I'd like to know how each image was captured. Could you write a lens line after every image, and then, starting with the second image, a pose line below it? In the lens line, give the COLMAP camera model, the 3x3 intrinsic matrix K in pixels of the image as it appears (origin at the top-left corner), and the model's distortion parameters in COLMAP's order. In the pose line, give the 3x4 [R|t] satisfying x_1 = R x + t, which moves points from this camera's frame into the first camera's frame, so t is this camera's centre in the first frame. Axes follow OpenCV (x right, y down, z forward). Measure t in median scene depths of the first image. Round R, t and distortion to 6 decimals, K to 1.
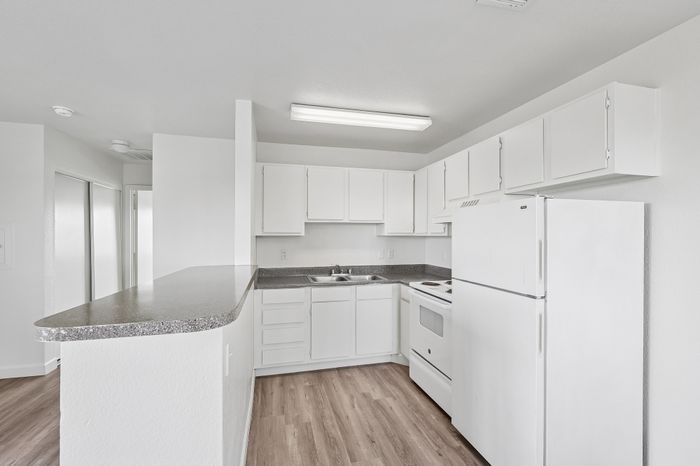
lens RADIAL K [[319.7, 0, 347.1], [0, 319.7, 240.6], [0, 0, 1]] dist [-0.001194, 0.000135]
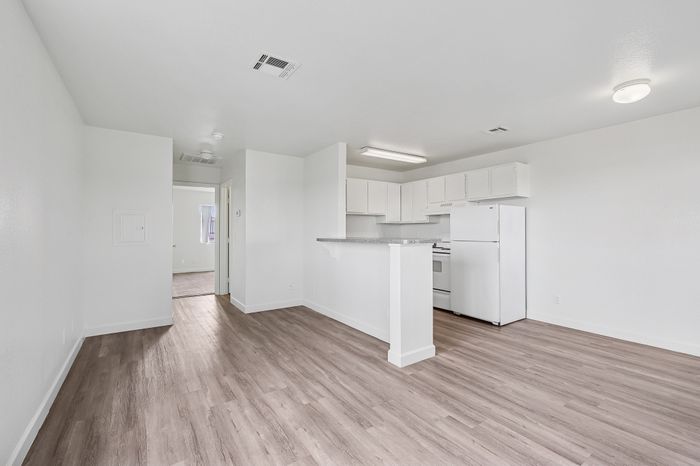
lens RADIAL K [[319.7, 0, 352.5], [0, 319.7, 234.5], [0, 0, 1]] dist [-0.001194, 0.000135]
pose [[0.933191, -0.007041, 0.359311, -0.867294], [0.010089, 0.999927, -0.006610, 0.071812], [-0.359239, 0.009793, 0.933194, -0.614769]]
